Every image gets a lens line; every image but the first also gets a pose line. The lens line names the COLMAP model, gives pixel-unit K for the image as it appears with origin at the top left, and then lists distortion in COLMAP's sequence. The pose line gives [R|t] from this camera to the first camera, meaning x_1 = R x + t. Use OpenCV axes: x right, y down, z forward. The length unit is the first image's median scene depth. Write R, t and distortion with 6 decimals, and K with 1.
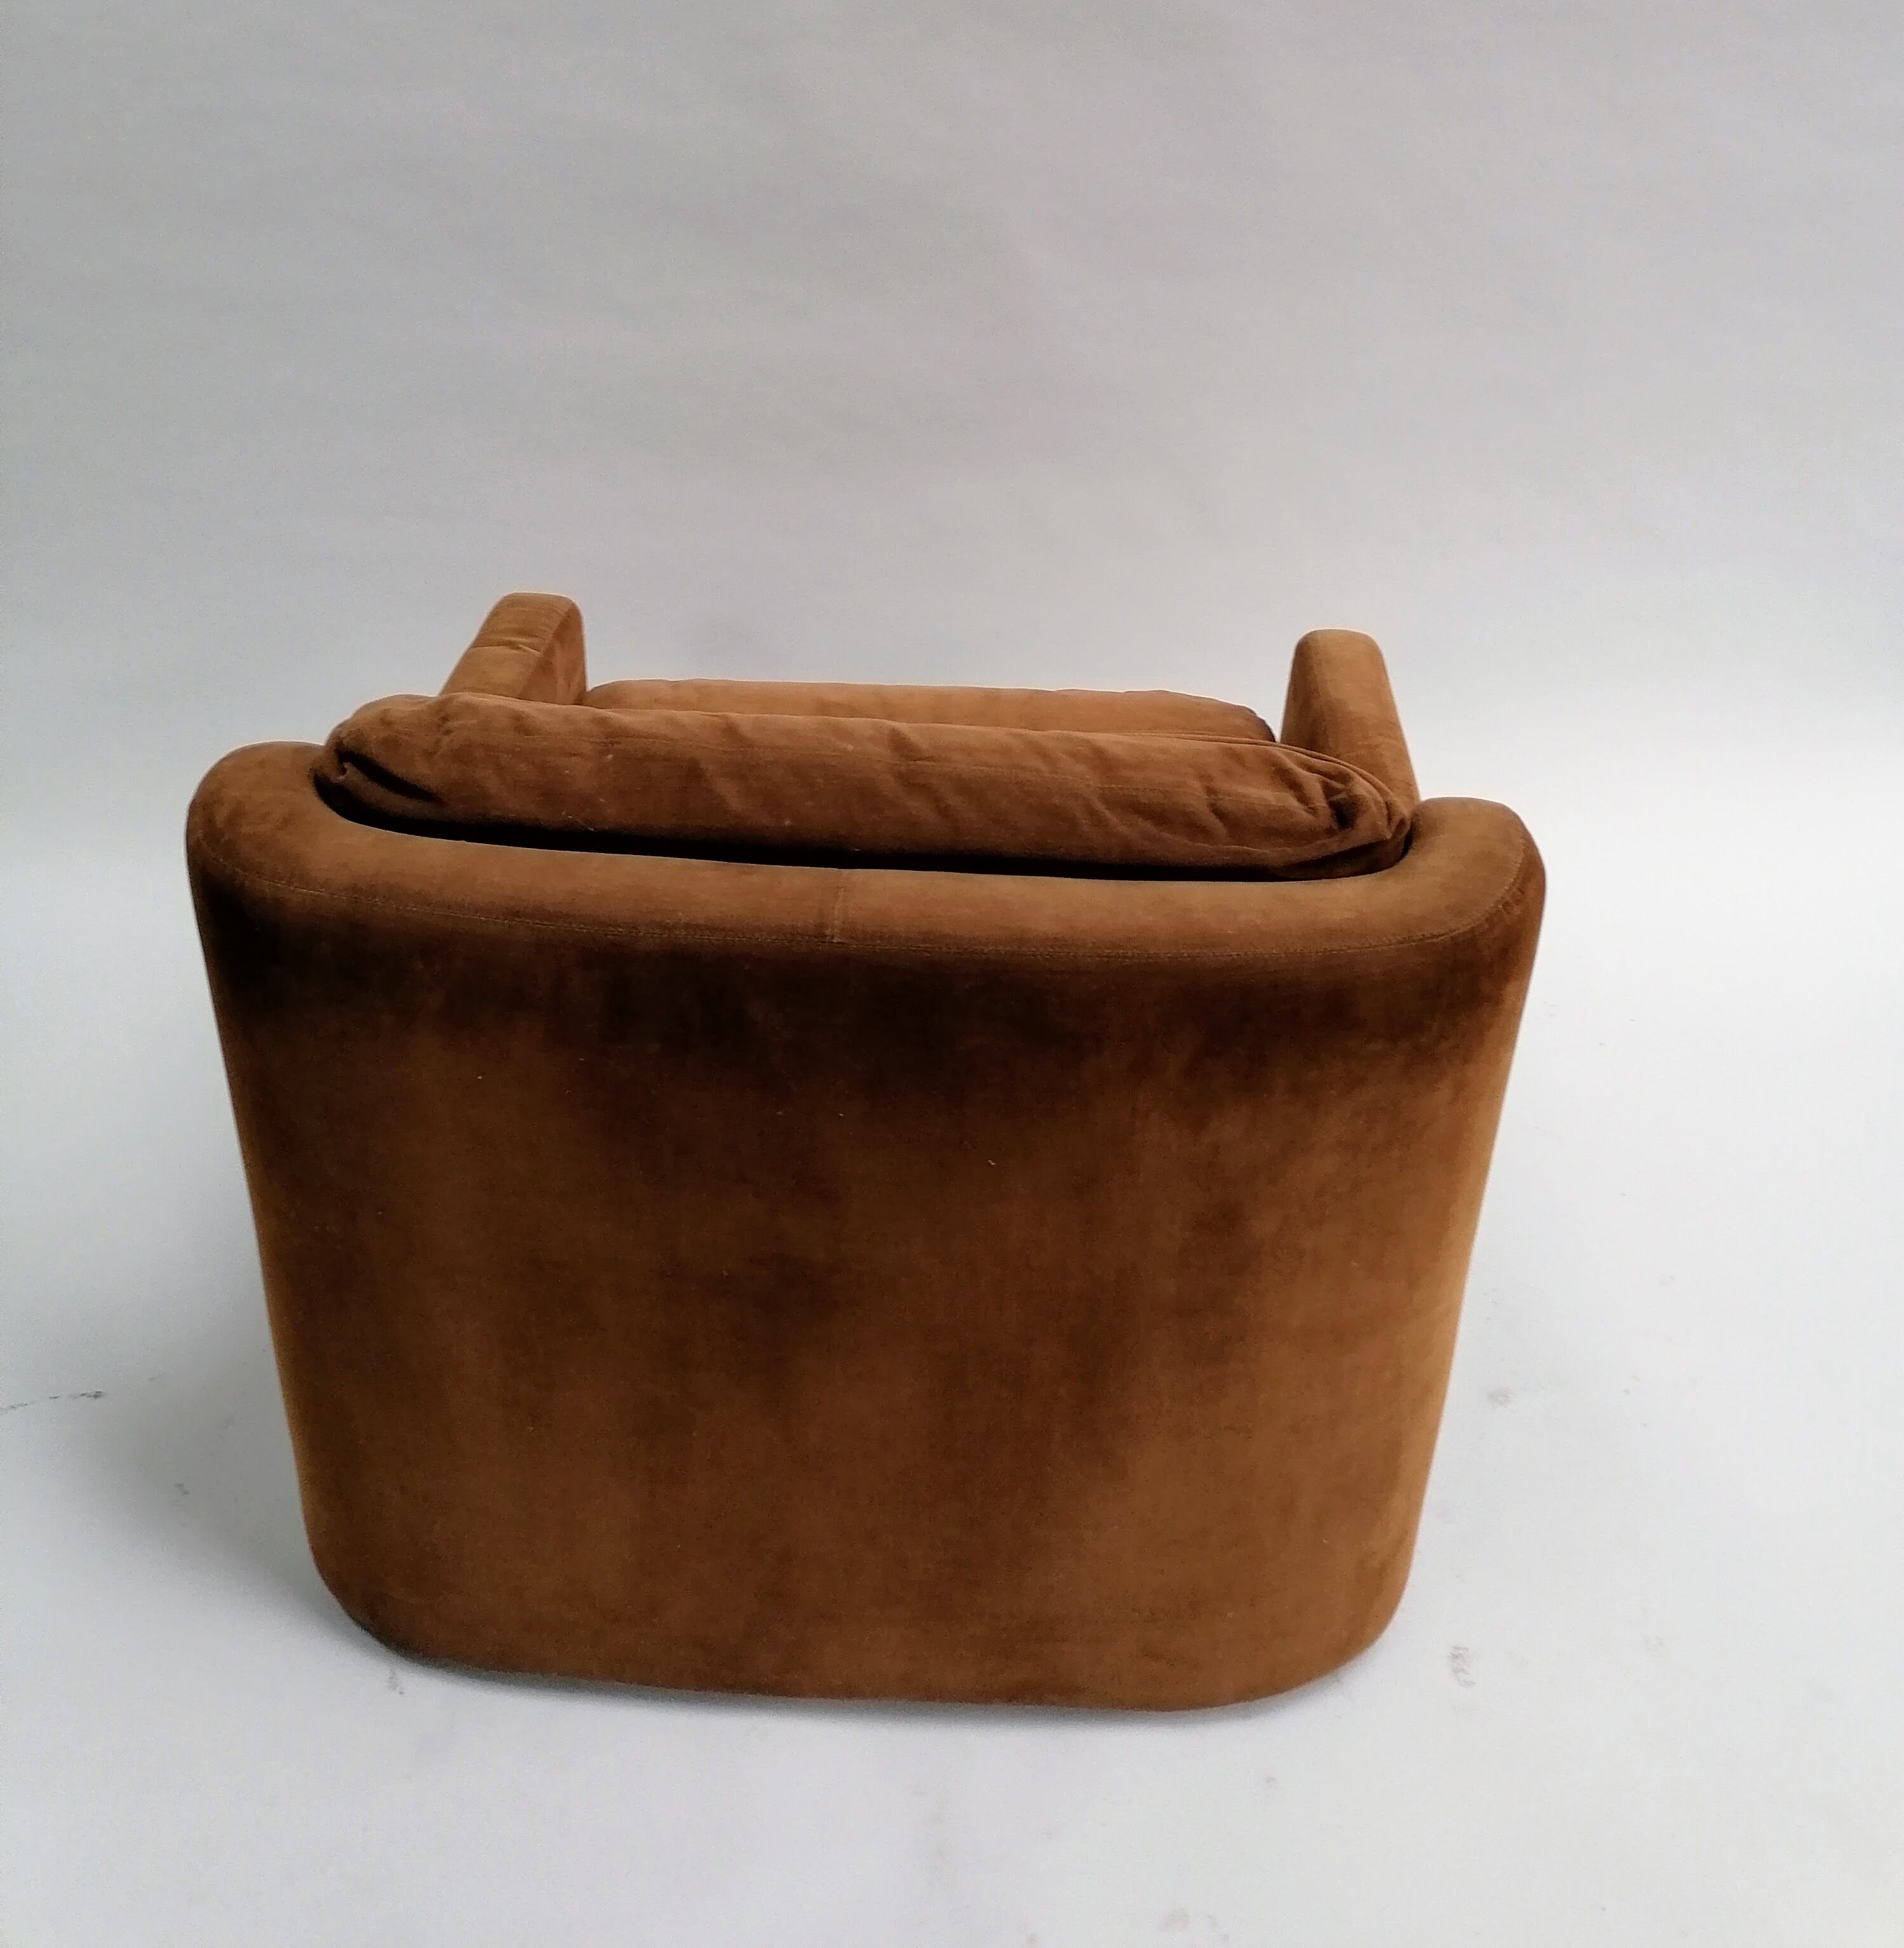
lens RADIAL K [[1990.1, 0, 953.7], [0, 1990.1, 575.7], [0, 0, 1]] dist [0.019245, 0.019246]
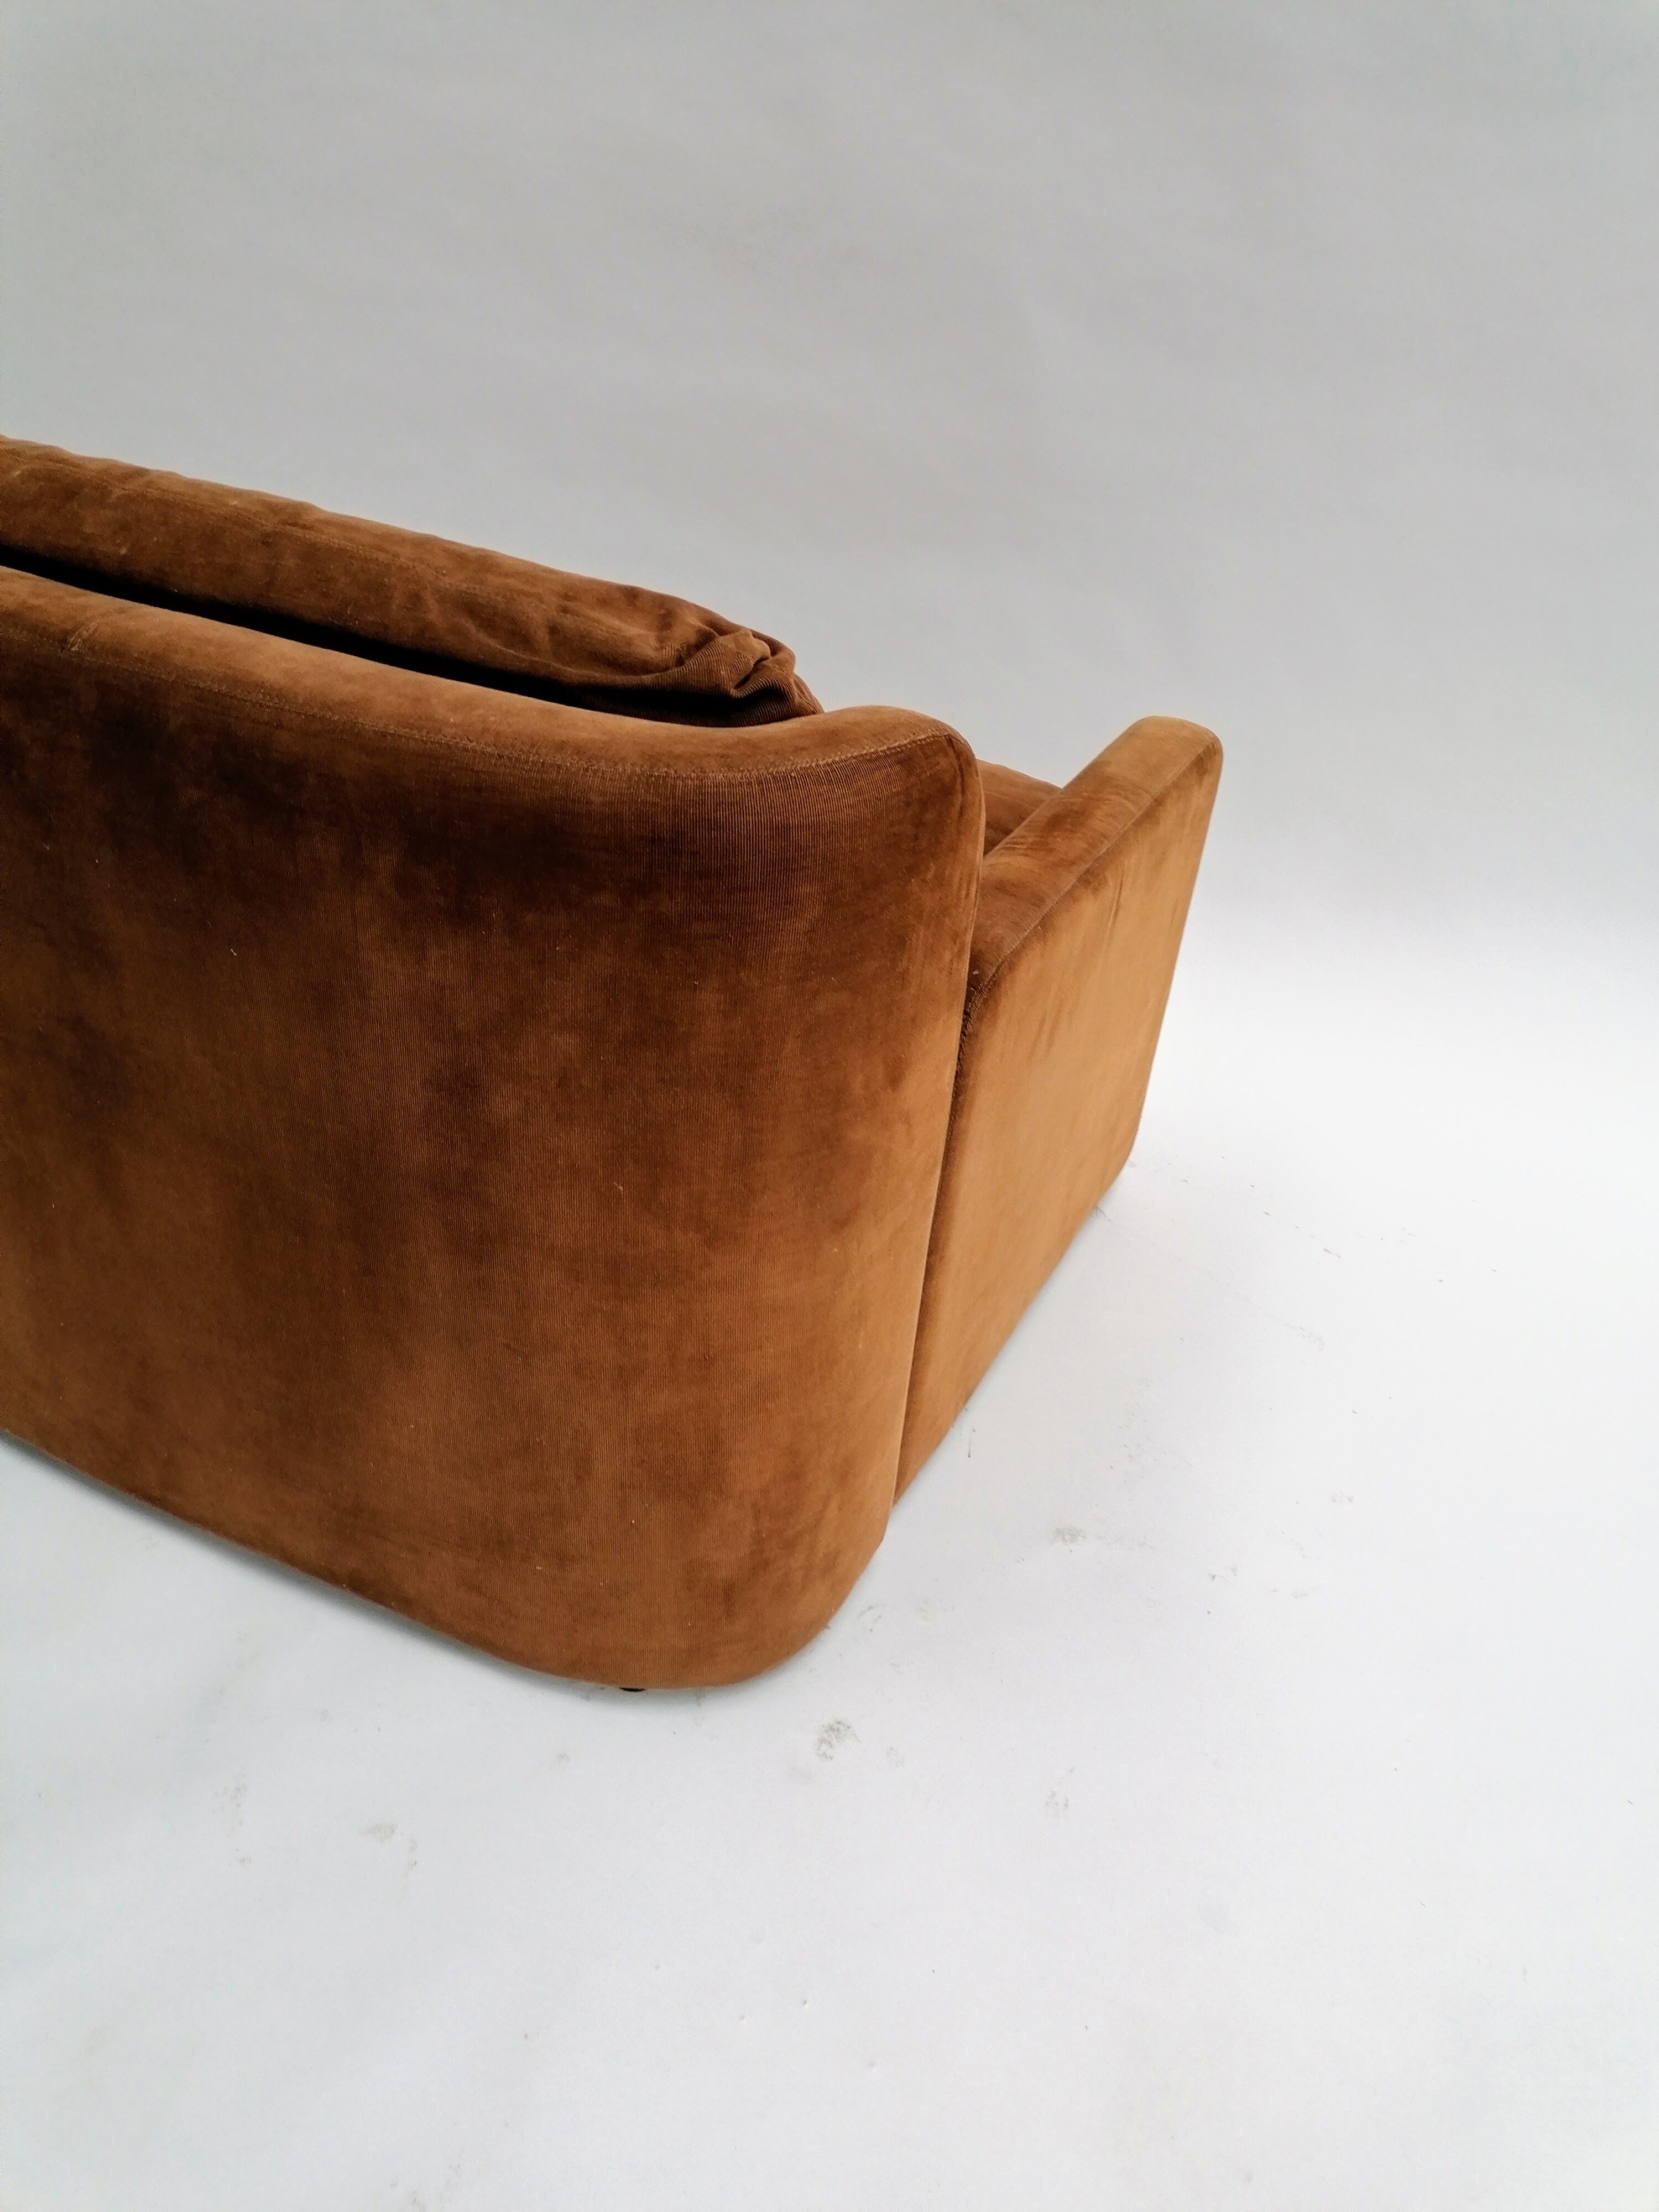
lens RADIAL K [[1724.2, 0, 839.1], [0, 1724.2, 1044.6], [0, 0, 1]] dist [0.044097, 0.003235]
pose [[0.920857, 0.231269, -0.313906, 0.516901], [-0.208420, 0.972387, 0.104994, 0.187791], [0.329520, -0.031260, 0.943631, 0.329202]]
